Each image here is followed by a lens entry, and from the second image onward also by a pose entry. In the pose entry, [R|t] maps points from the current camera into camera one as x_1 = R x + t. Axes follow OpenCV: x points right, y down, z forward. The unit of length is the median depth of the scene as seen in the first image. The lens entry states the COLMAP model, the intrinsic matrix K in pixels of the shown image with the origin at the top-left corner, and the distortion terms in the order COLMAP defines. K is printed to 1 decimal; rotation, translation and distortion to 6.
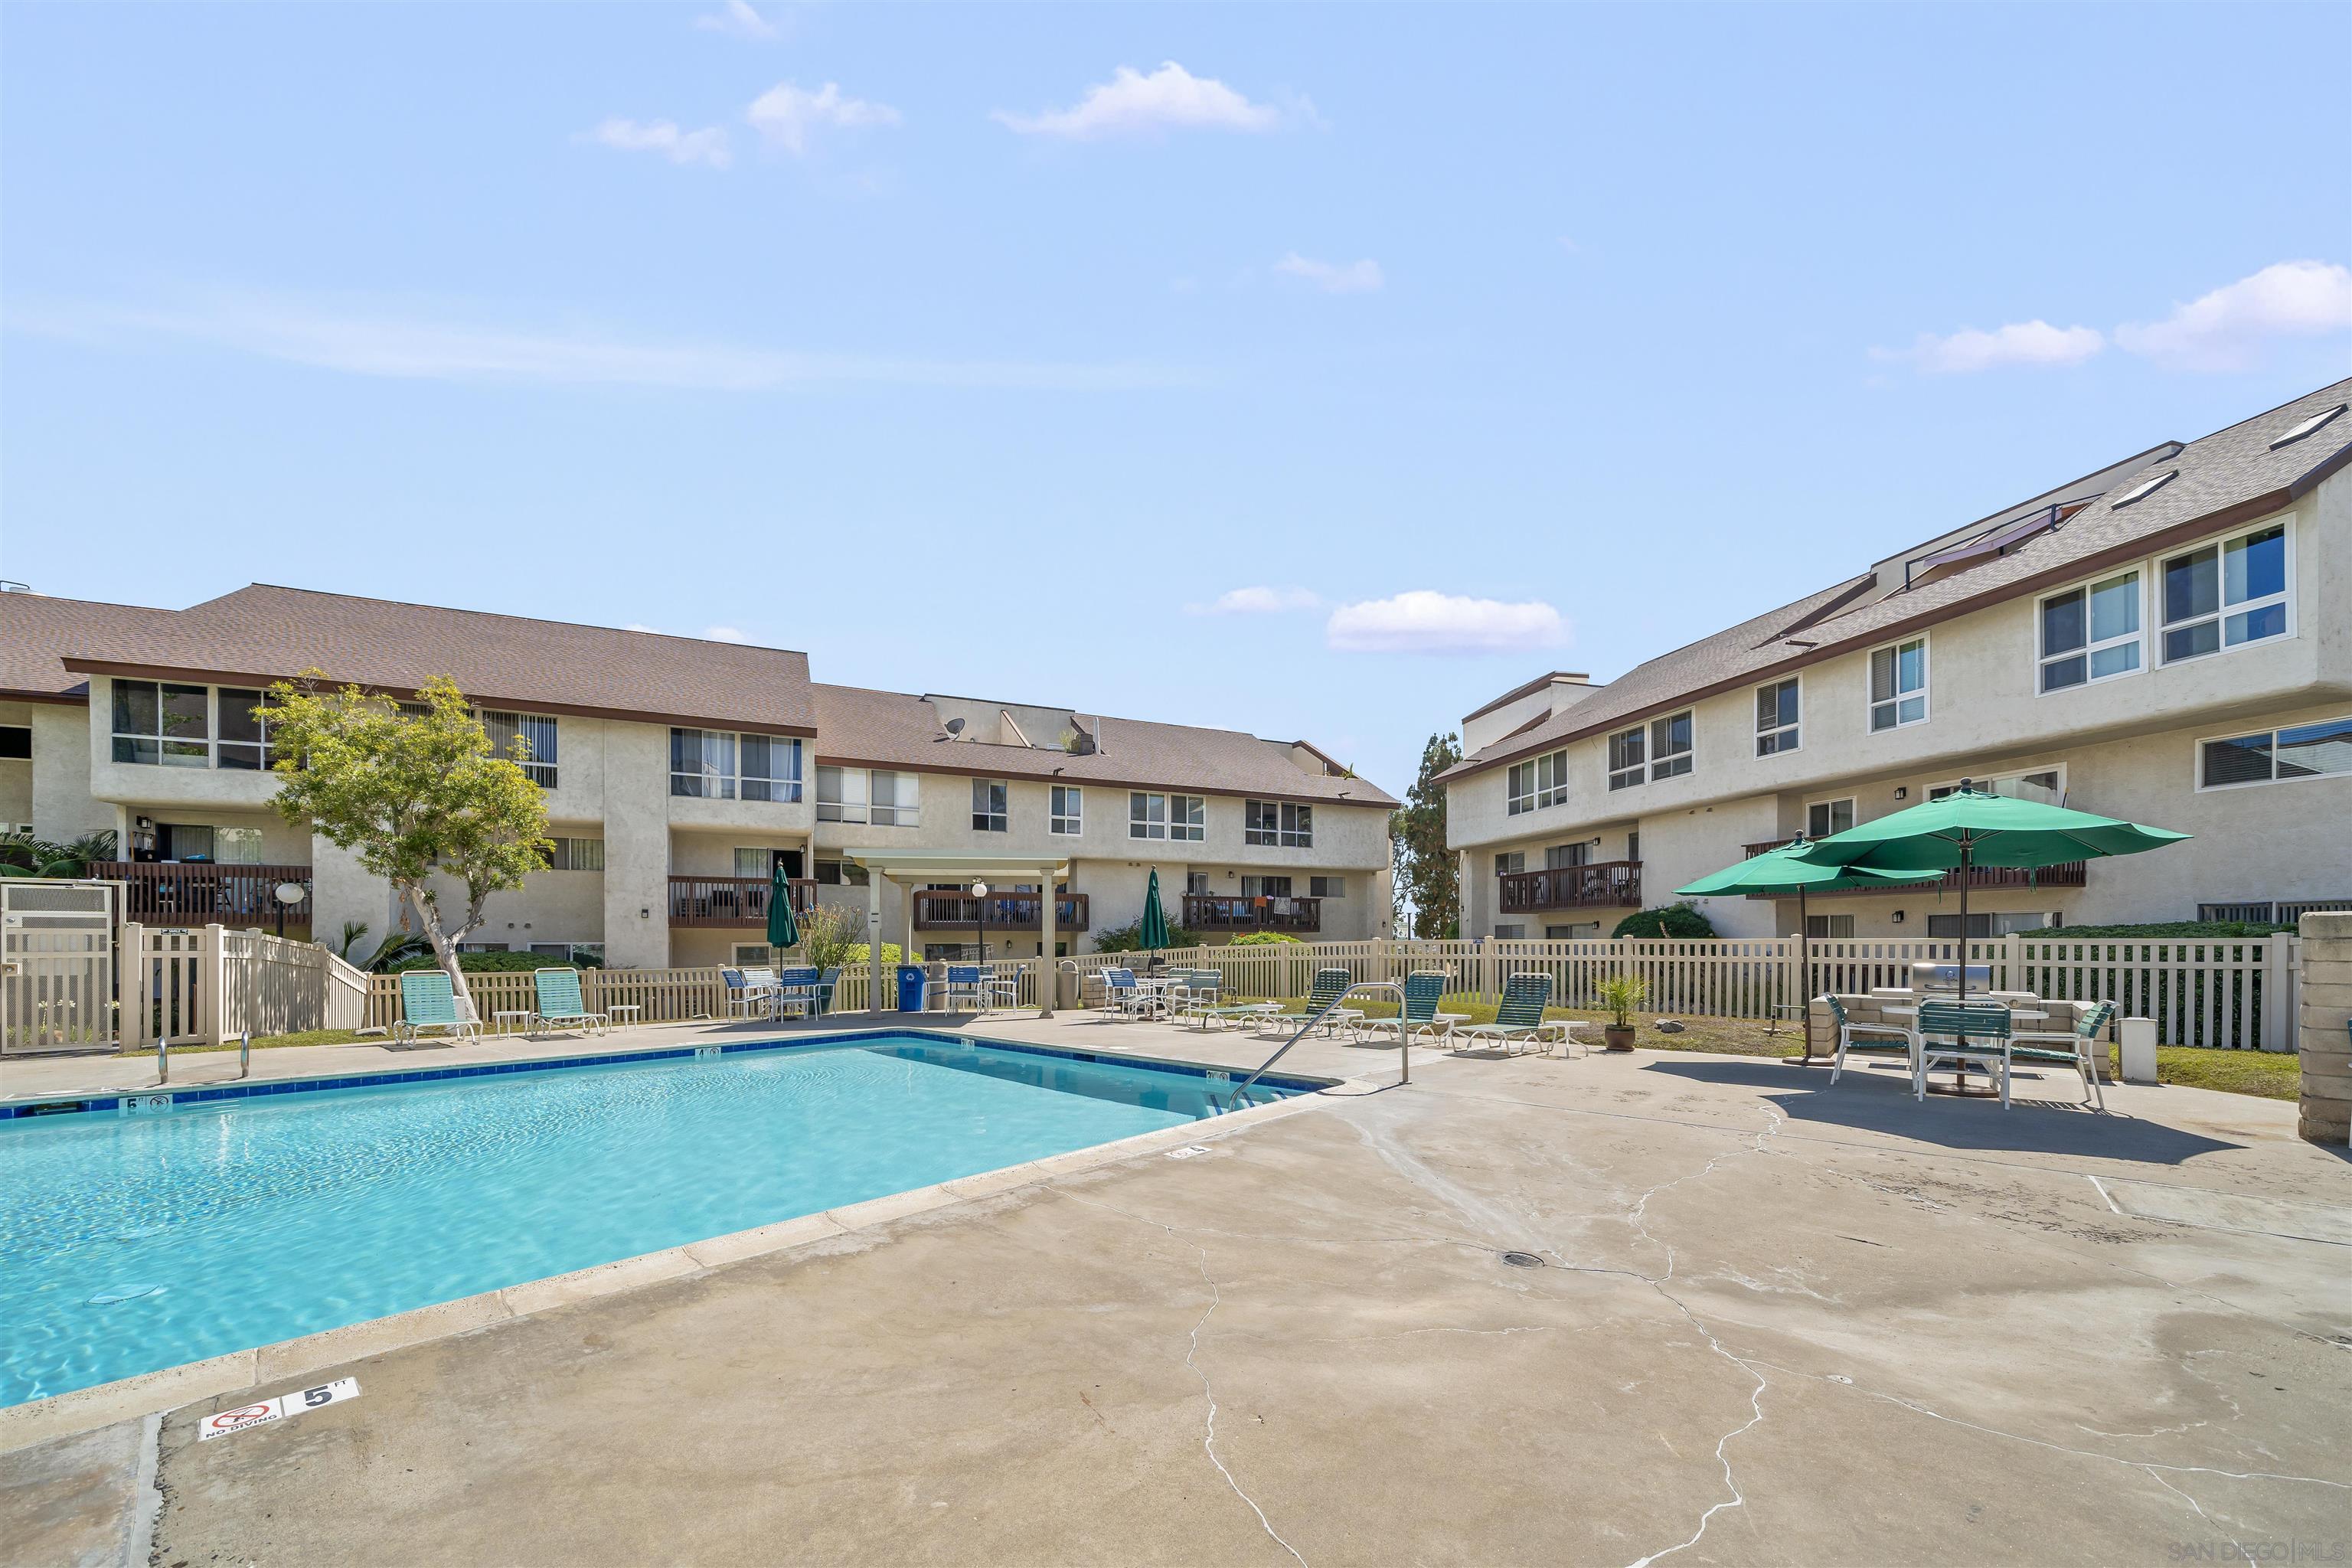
lens RADIAL K [[842.9, 0, 1184.0], [0, 842.9, 942.5], [0, 0, 1]] dist [-0.003427, -0.000270]
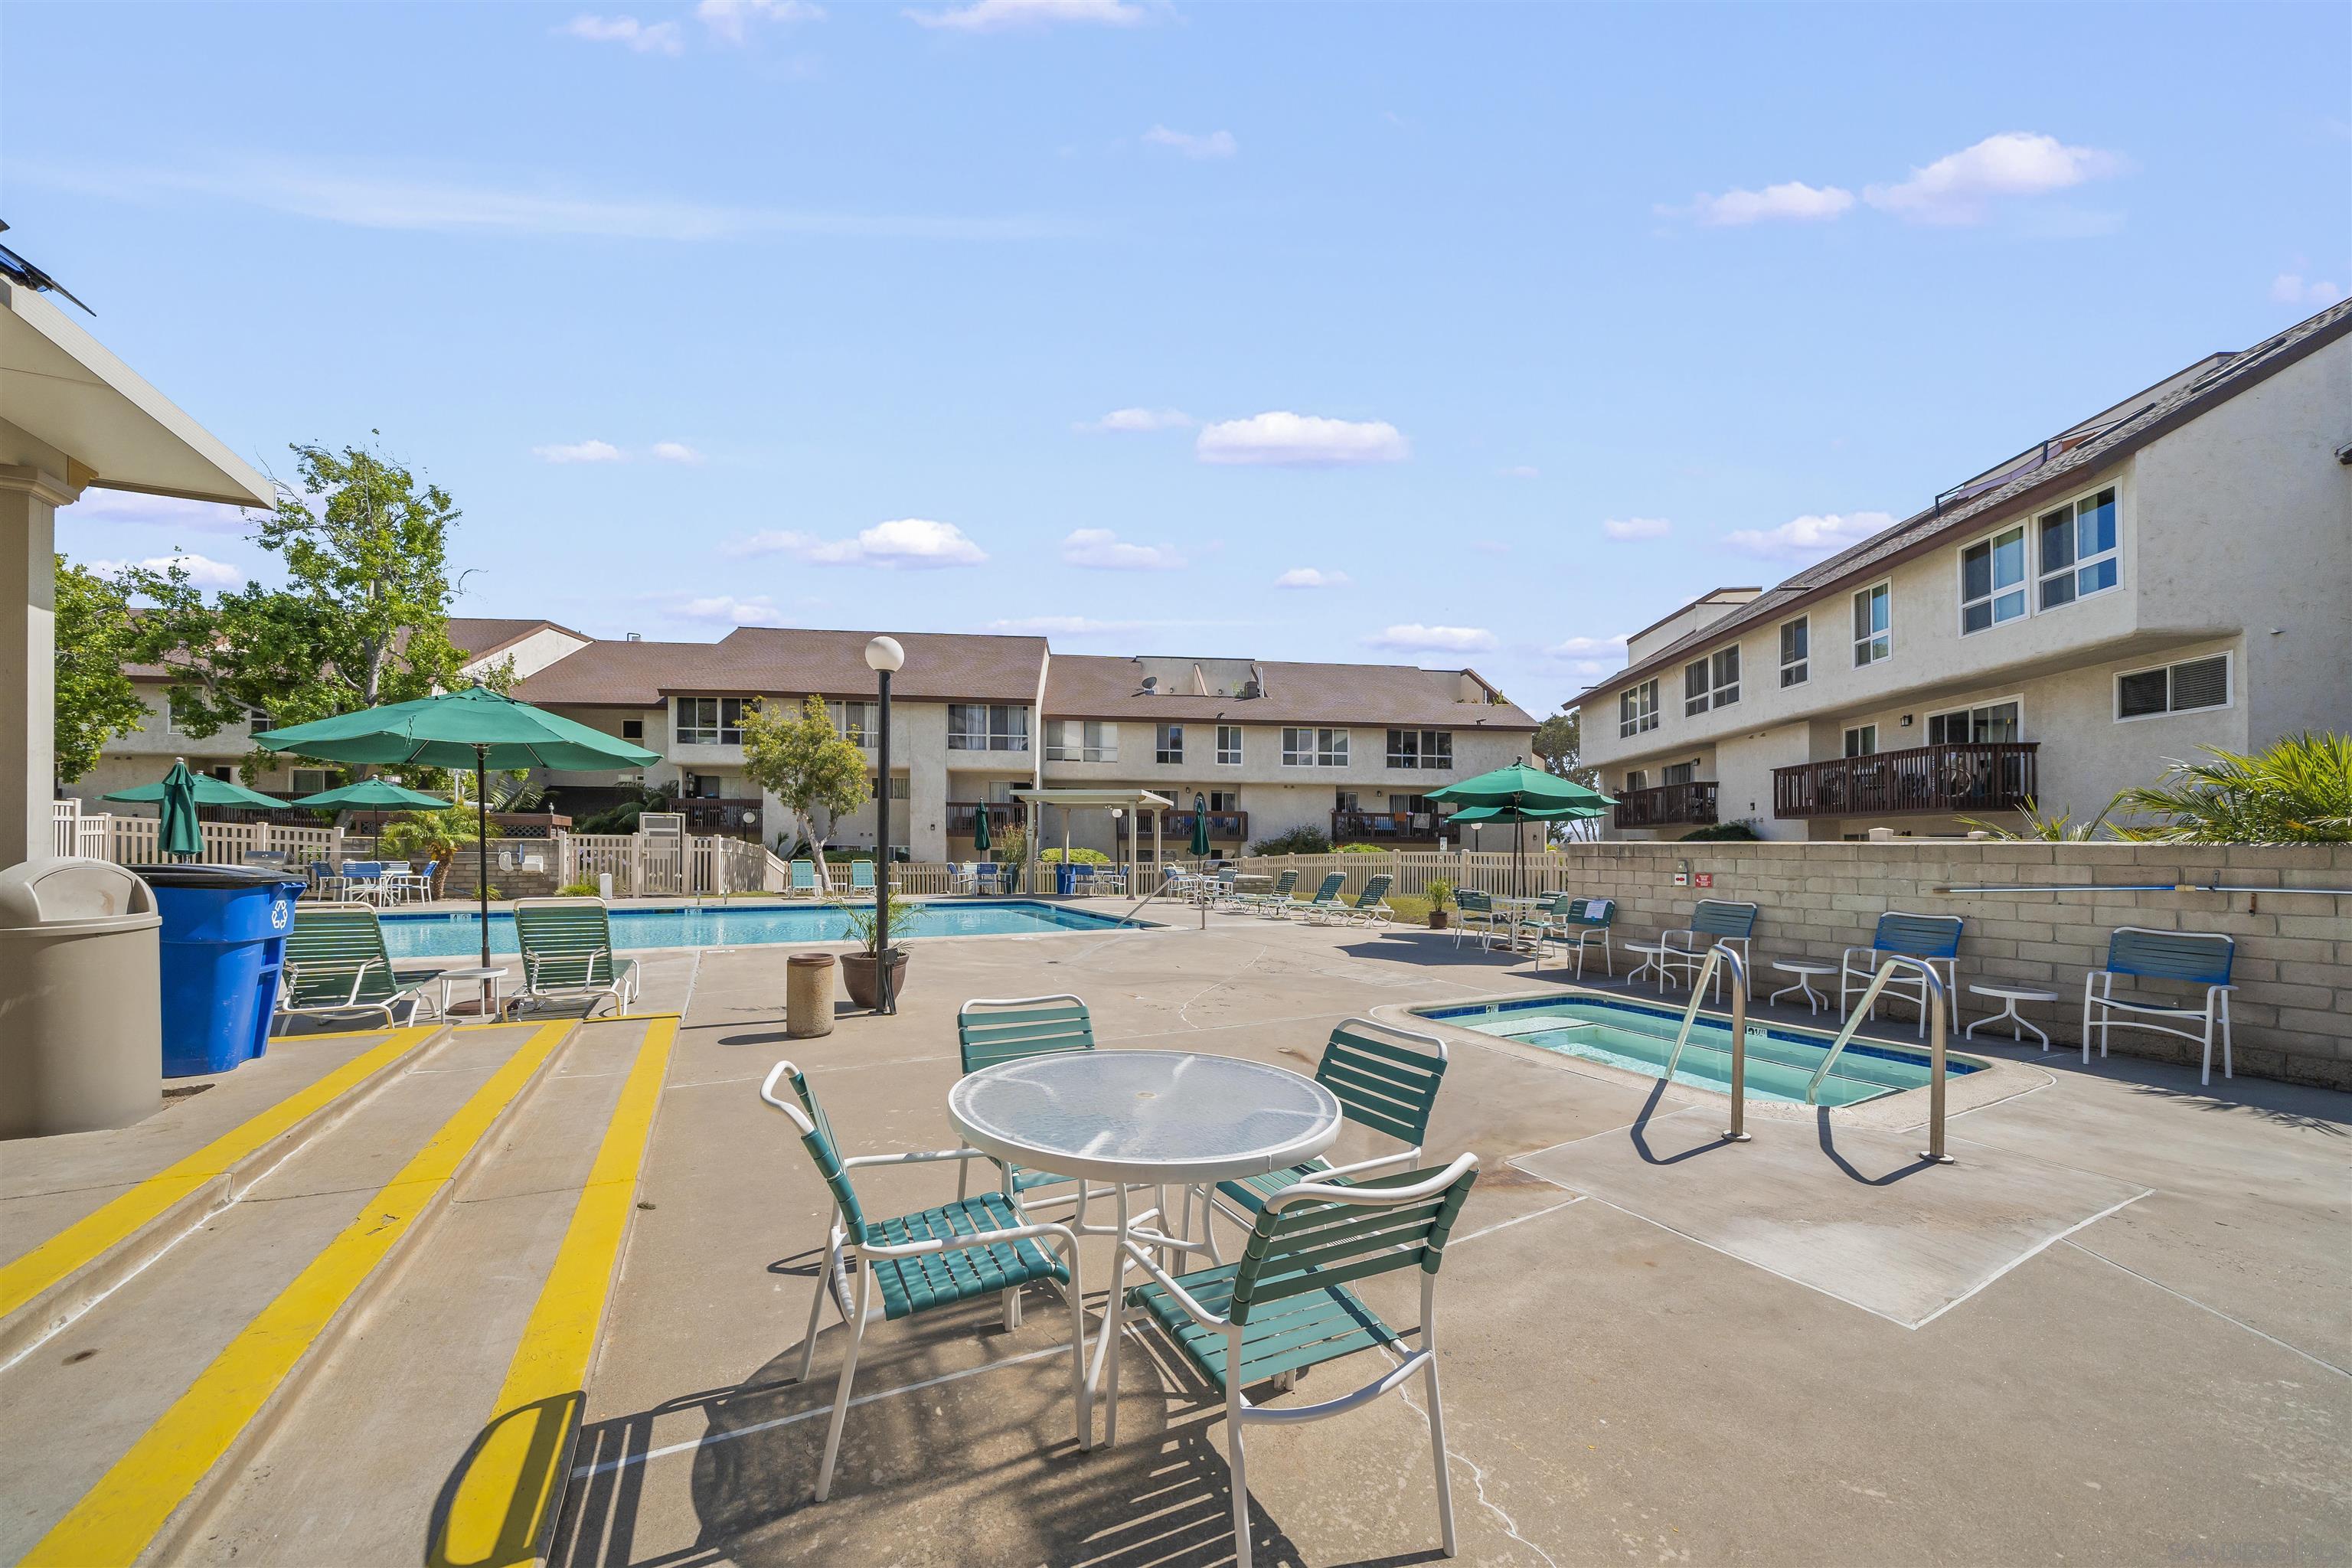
lens RADIAL K [[827.7, 0, 1181.9], [0, 827.7, 853.9], [0, 0, 1]] dist [-0.001515, -0.000234]
pose [[0.939042, 0.015081, -0.343472, 0.400546], [-0.013627, 0.999885, 0.006646, -0.003368], [0.343532, -0.001561, 0.939140, -0.337088]]
